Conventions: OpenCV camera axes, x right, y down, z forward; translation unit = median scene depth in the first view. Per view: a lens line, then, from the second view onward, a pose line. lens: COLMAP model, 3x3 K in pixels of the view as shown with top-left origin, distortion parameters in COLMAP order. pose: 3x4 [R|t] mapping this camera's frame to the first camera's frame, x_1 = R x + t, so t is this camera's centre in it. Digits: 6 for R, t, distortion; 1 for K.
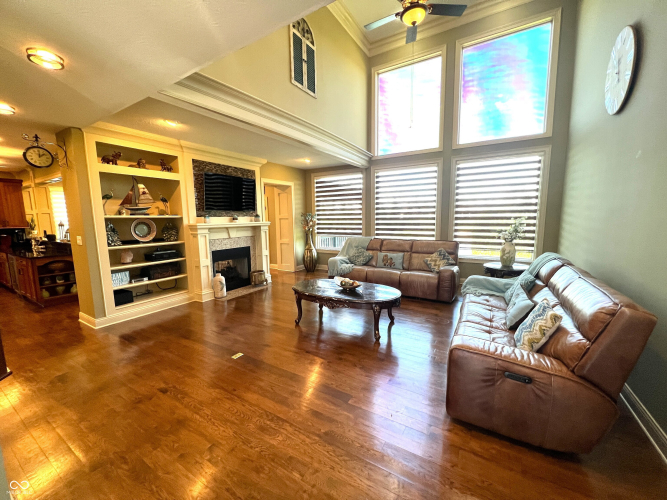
lens RADIAL K [[266.9, 0, 333.5], [0, 266.9, 250.0], [0, 0, 1]] dist [-0.000183, -0.000121]
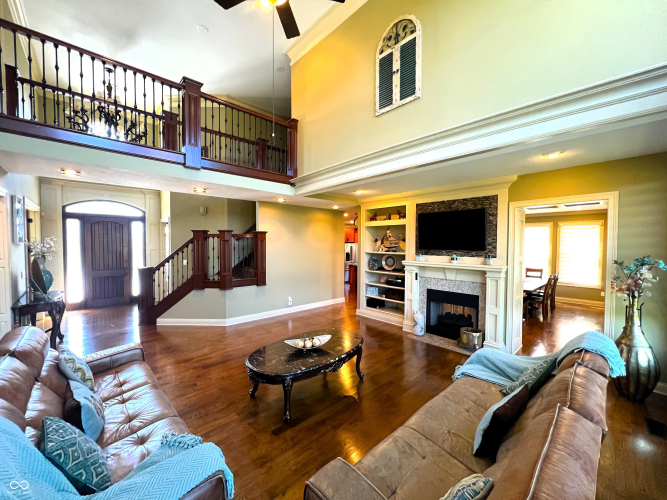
lens RADIAL K [[266.9, 0, 333.5], [0, 266.9, 250.0], [0, 0, 1]] dist [-0.000183, -0.000121]
pose [[-0.272777, 0.040052, -0.961243, 0.670873], [-0.118025, 0.990193, 0.074751, -0.193498], [0.954810, 0.133841, -0.265375, 1.003736]]
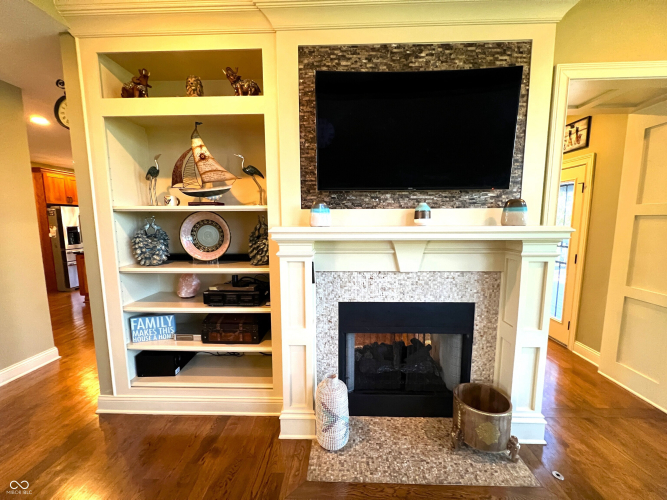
lens RADIAL K [[266.9, 0, 333.5], [0, 266.9, 250.0], [0, 0, 1]] dist [-0.000183, -0.000121]
pose [[0.490996, 0.112748, -0.863835, -0.167479], [-0.108270, 0.991799, 0.067910, -0.100579], [0.864408, 0.060184, 0.499177, 0.888239]]
